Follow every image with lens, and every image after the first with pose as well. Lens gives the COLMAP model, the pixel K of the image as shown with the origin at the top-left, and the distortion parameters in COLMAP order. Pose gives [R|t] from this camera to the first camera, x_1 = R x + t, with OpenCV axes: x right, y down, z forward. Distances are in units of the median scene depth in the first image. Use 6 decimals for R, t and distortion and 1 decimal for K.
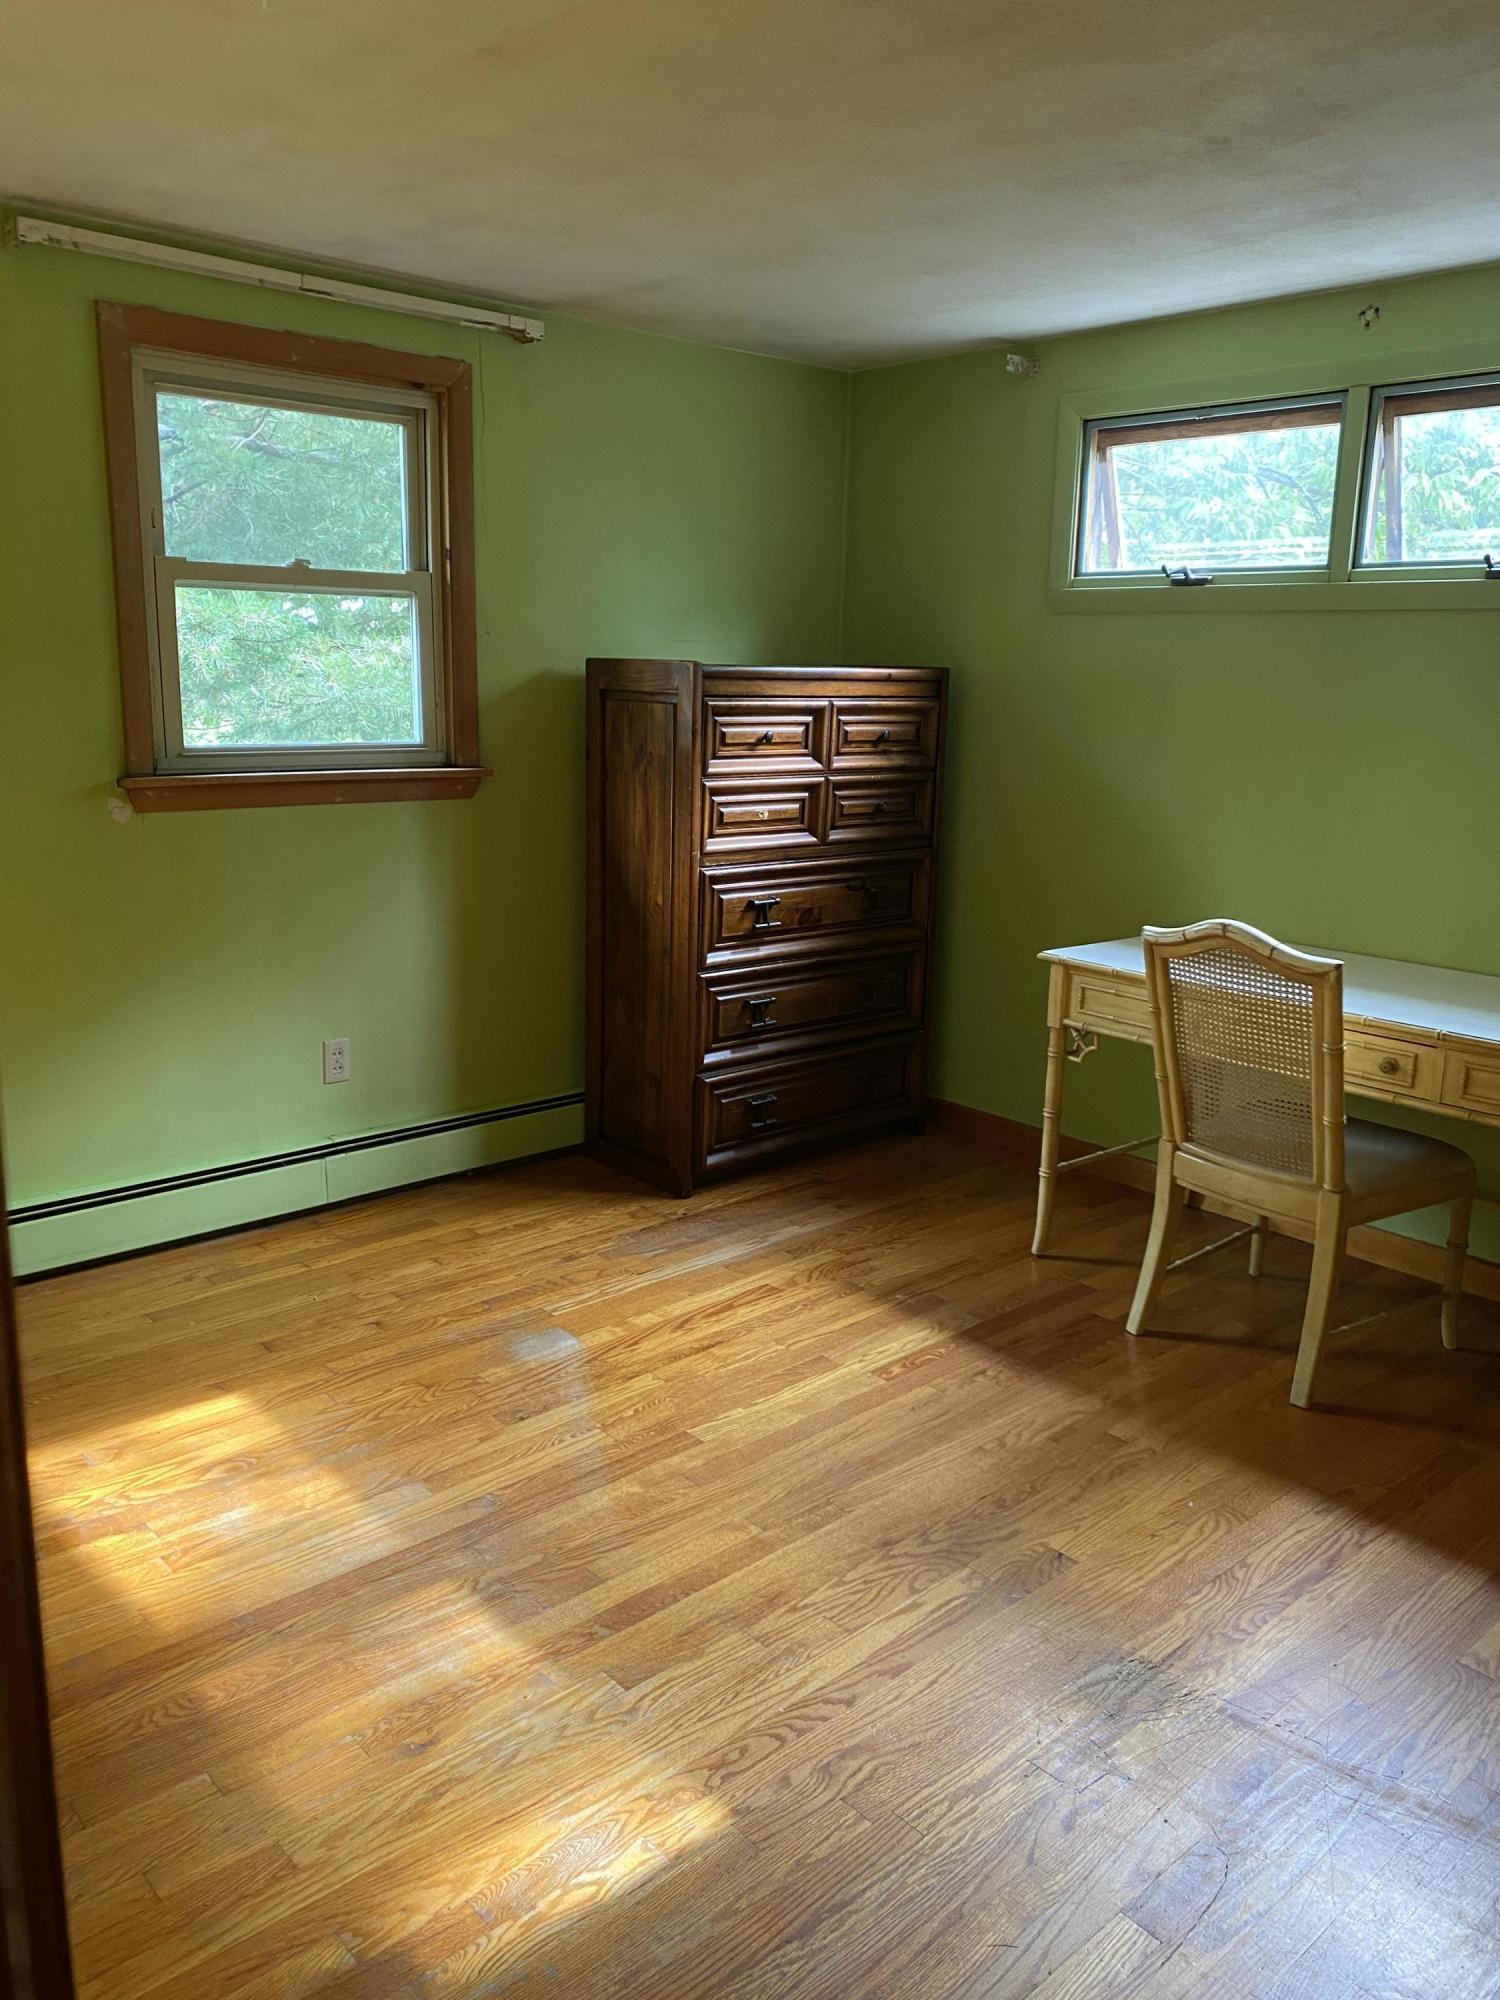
lens RADIAL K [[1531.0, 0, 746.8], [0, 1531.0, 1004.3], [0, 0, 1]] dist [0.022917, -0.013728]
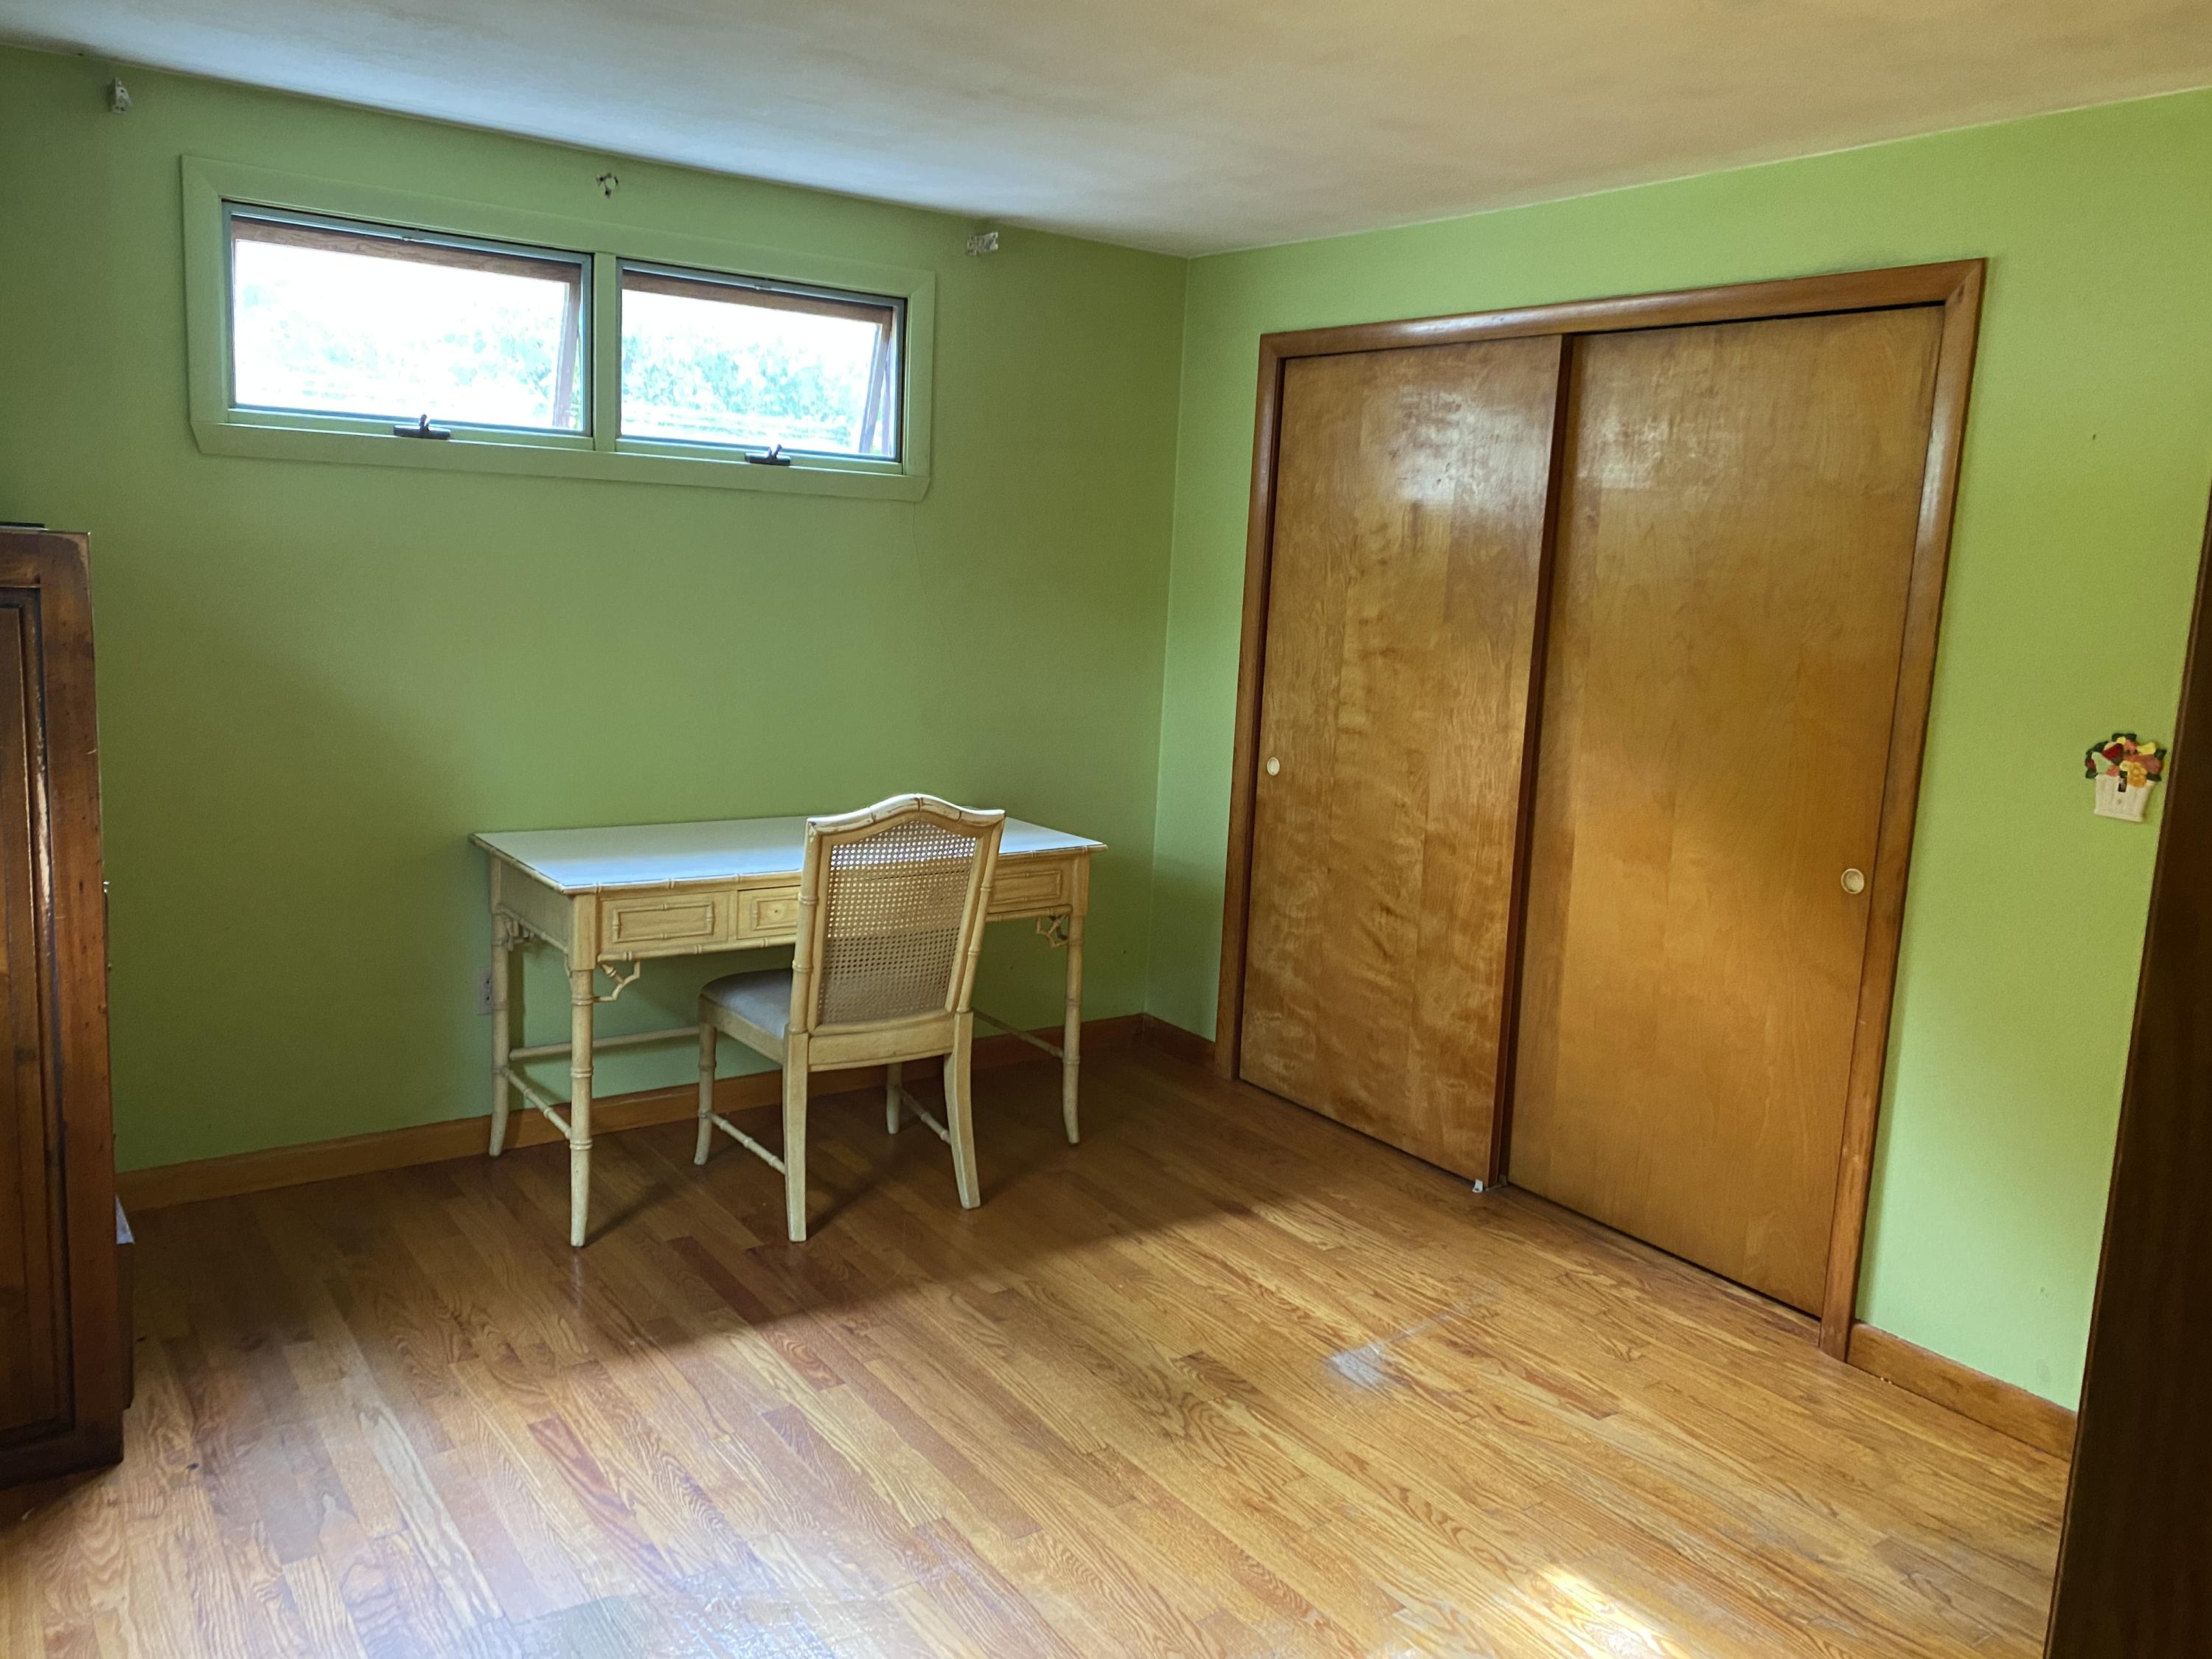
lens RADIAL K [[1693.3, 0, 1103.4], [0, 1693.3, 818.8], [0, 0, 1]] dist [0.022917, -0.013728]
pose [[0.102574, -0.177474, 0.978765, -0.754002], [0.176615, 0.971571, 0.157661, -0.183595], [-0.978921, 0.156693, 0.131002, 0.664847]]
